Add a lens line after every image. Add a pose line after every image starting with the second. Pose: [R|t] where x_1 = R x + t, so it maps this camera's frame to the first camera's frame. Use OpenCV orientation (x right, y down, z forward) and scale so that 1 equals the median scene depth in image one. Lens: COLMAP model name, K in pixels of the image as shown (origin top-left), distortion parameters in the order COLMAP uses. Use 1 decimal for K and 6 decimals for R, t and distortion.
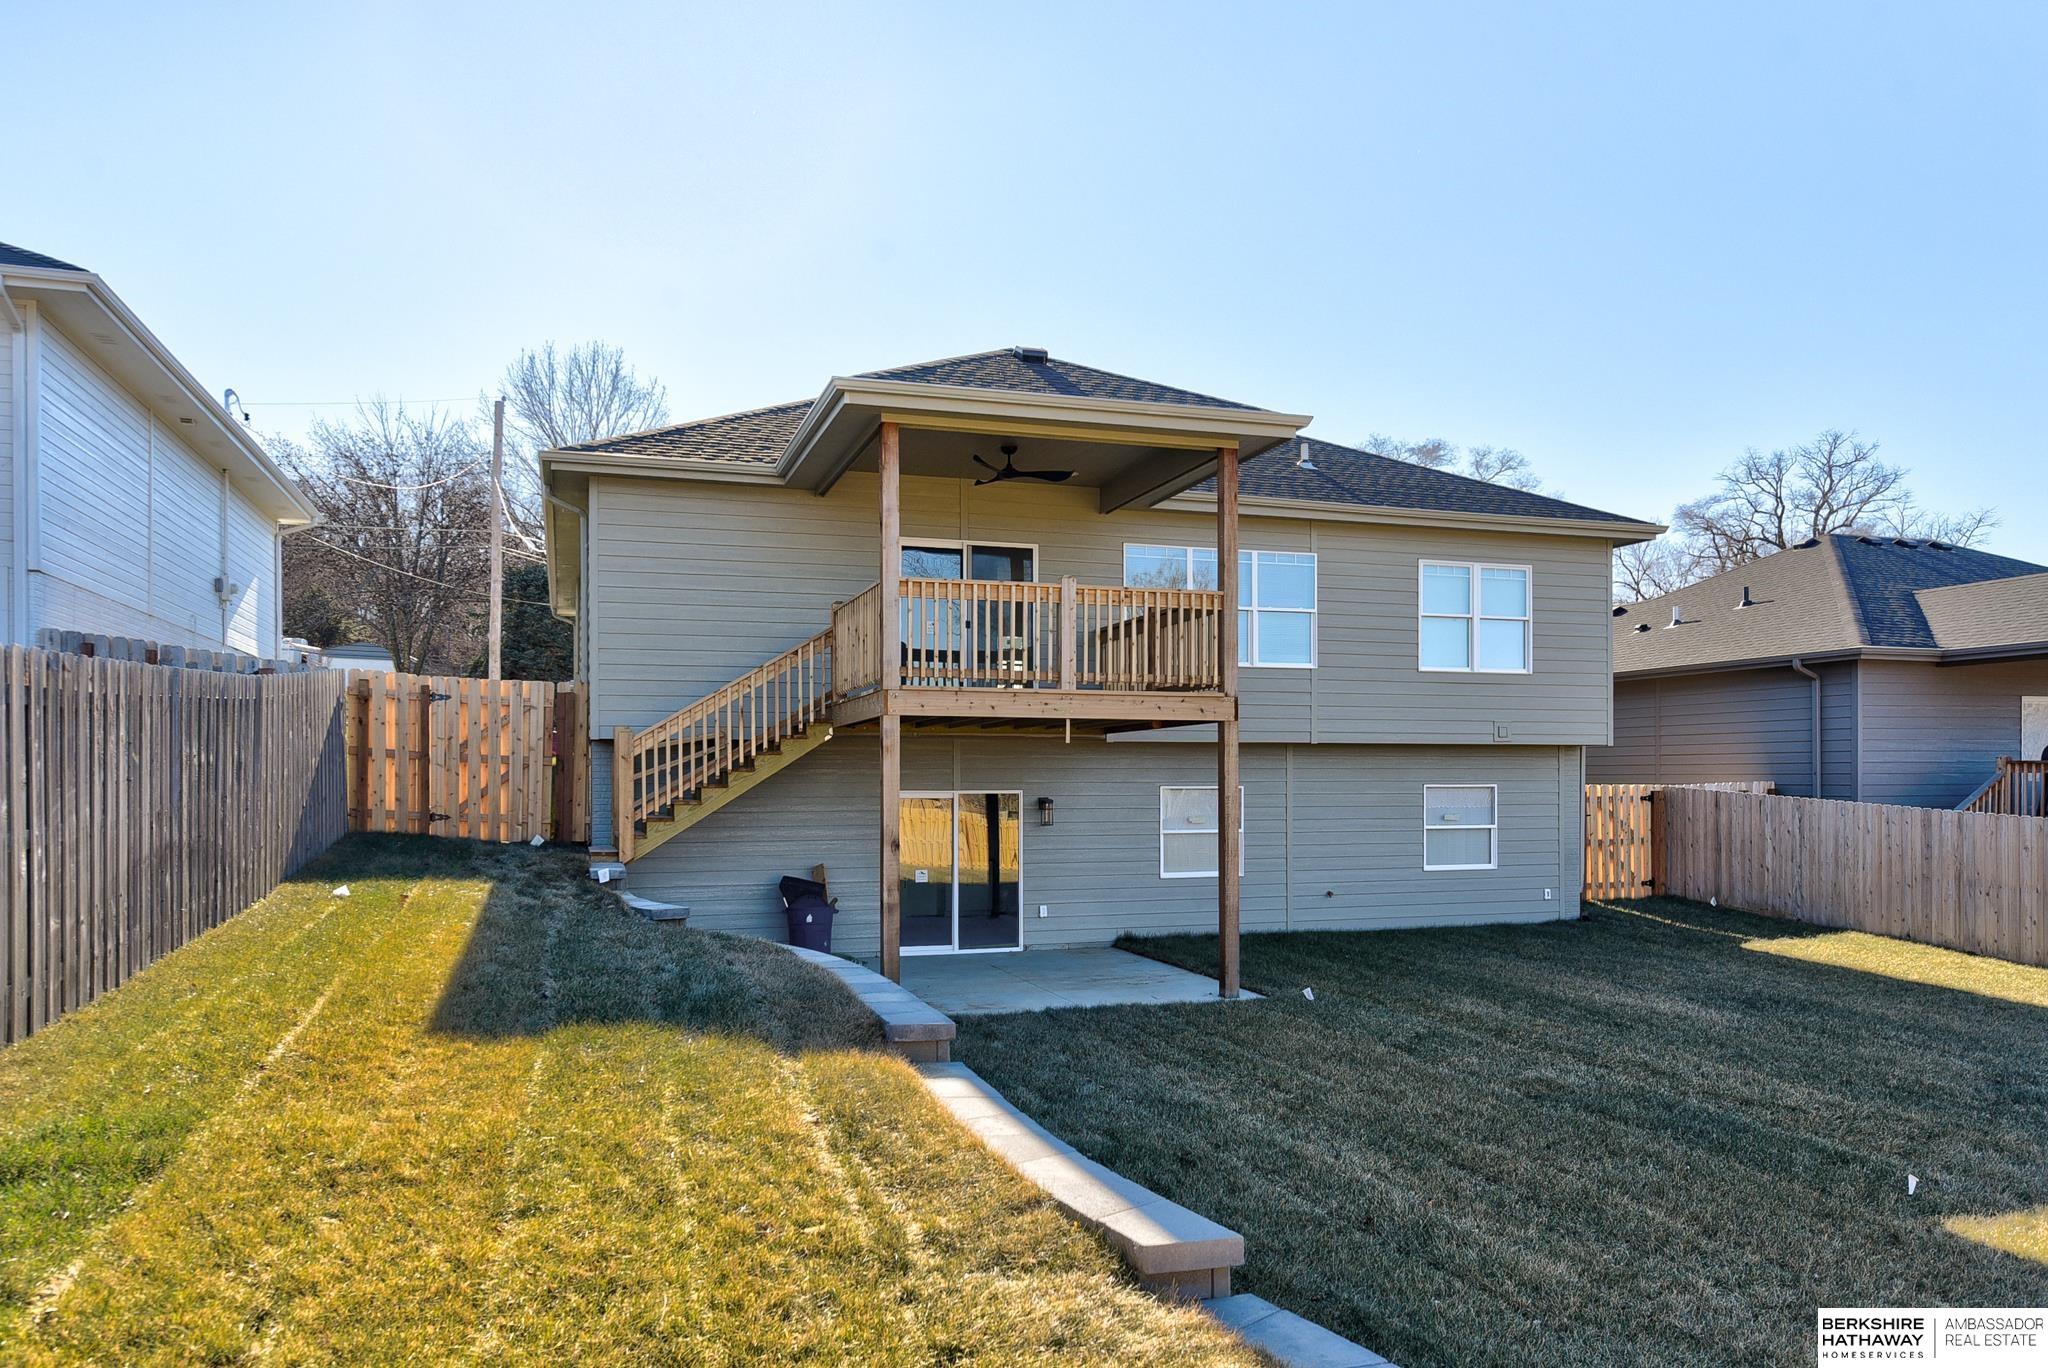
lens RADIAL K [[1573.7, 0, 1024.0], [0, 1573.7, 684.0], [0, 0, 1]] dist [0.039038, 0.004769]
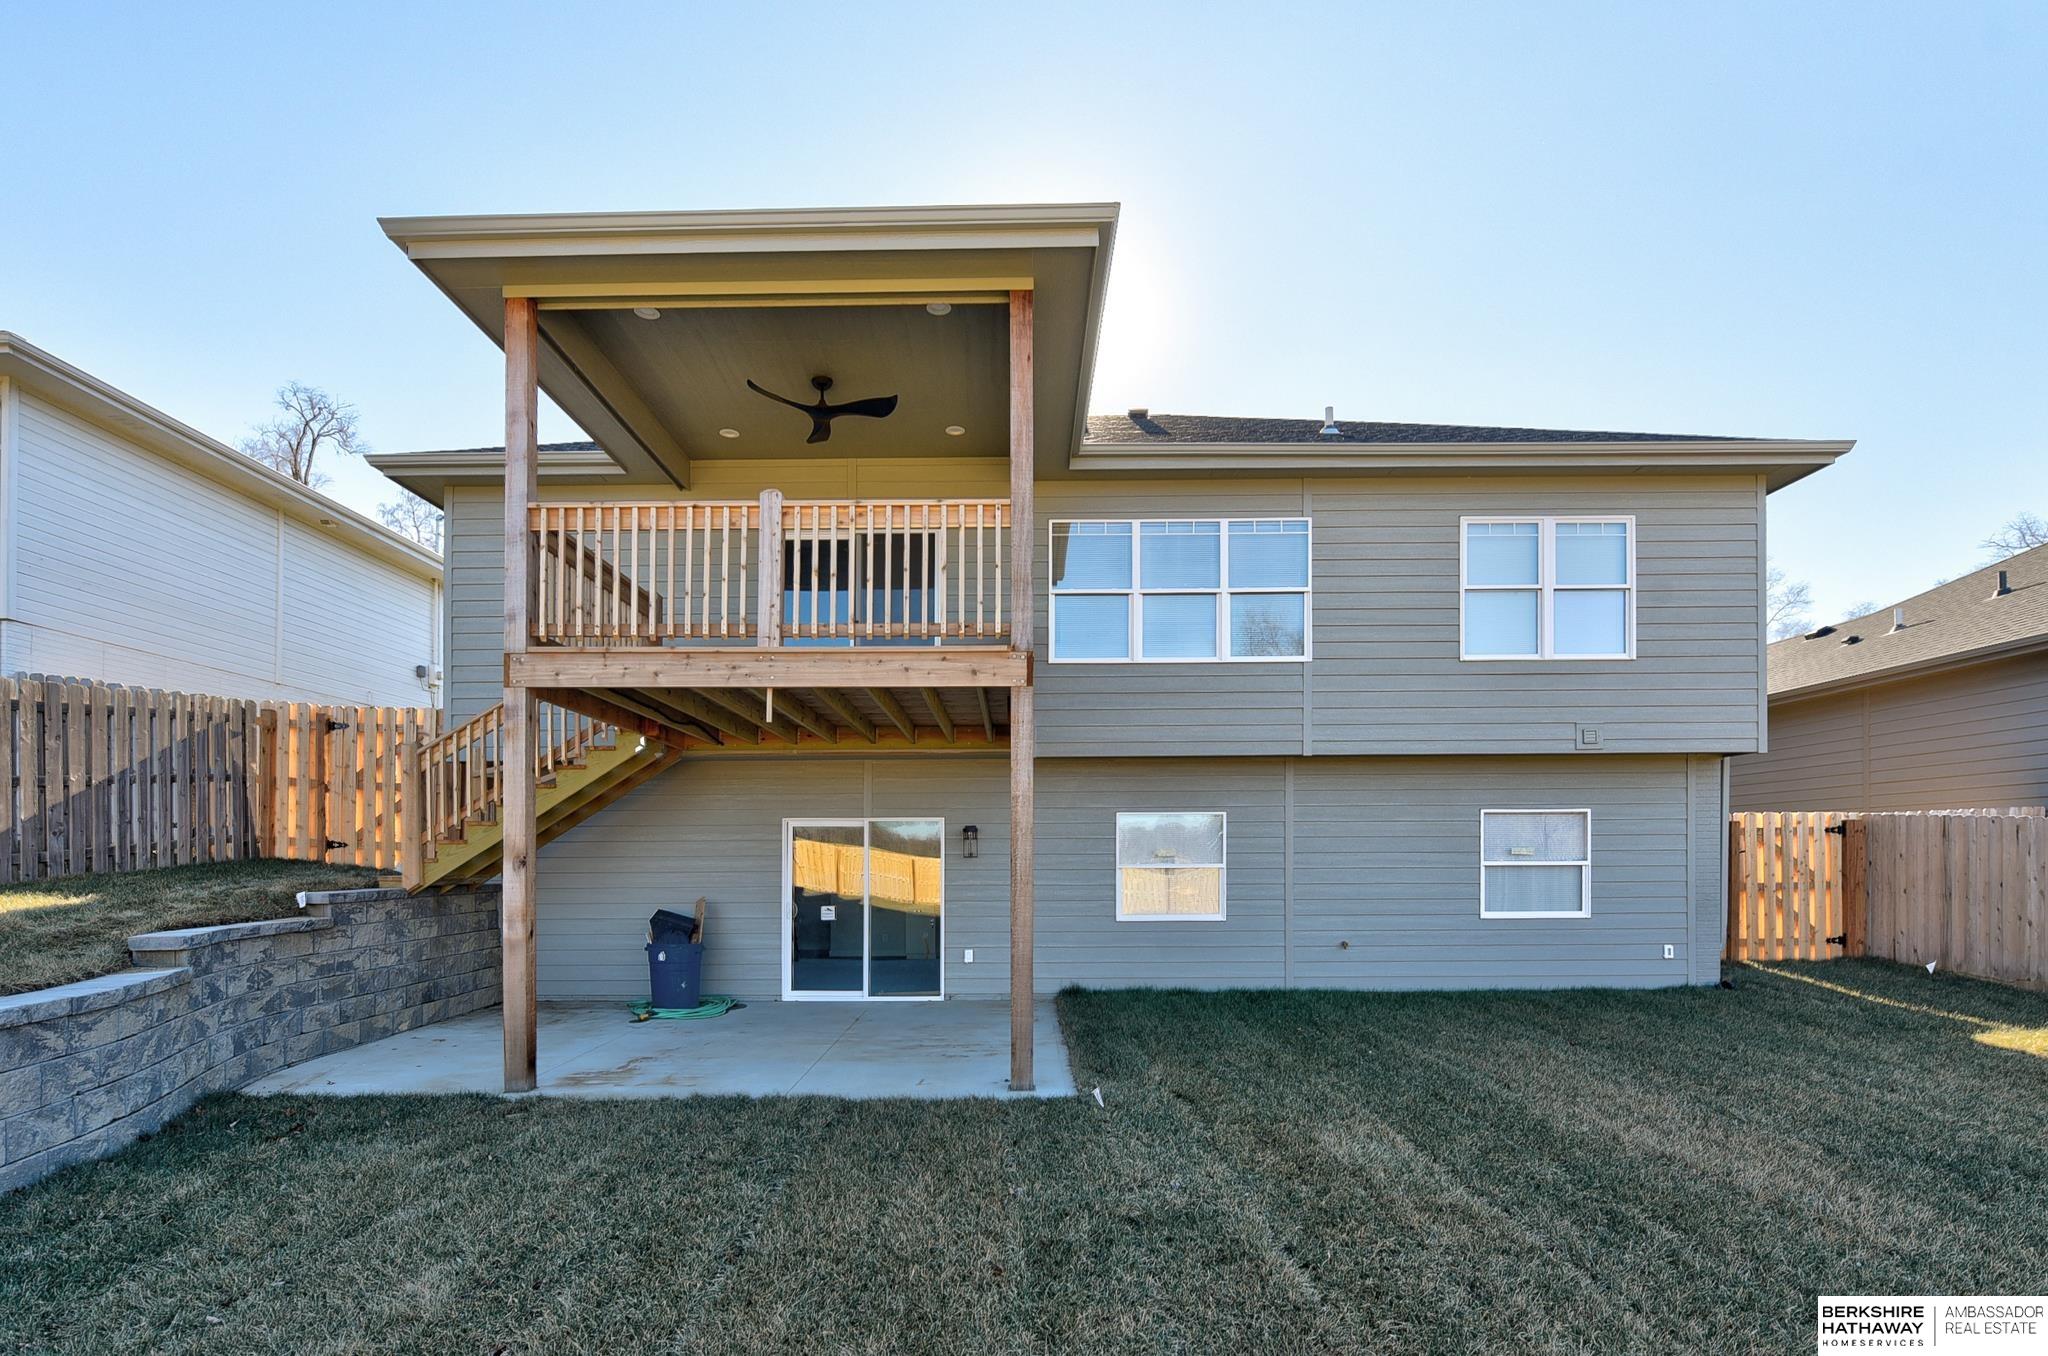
lens RADIAL K [[1018.5, 0, 1025.4], [0, 1018.5, 828.1], [0, 0, 1]] dist [0.000206, -0.002215]
pose [[0.937883, -0.014928, -0.346630, 0.216586], [0.023115, 0.999543, 0.019496, 0.057920], [0.346180, -0.026297, 0.937799, 0.444075]]
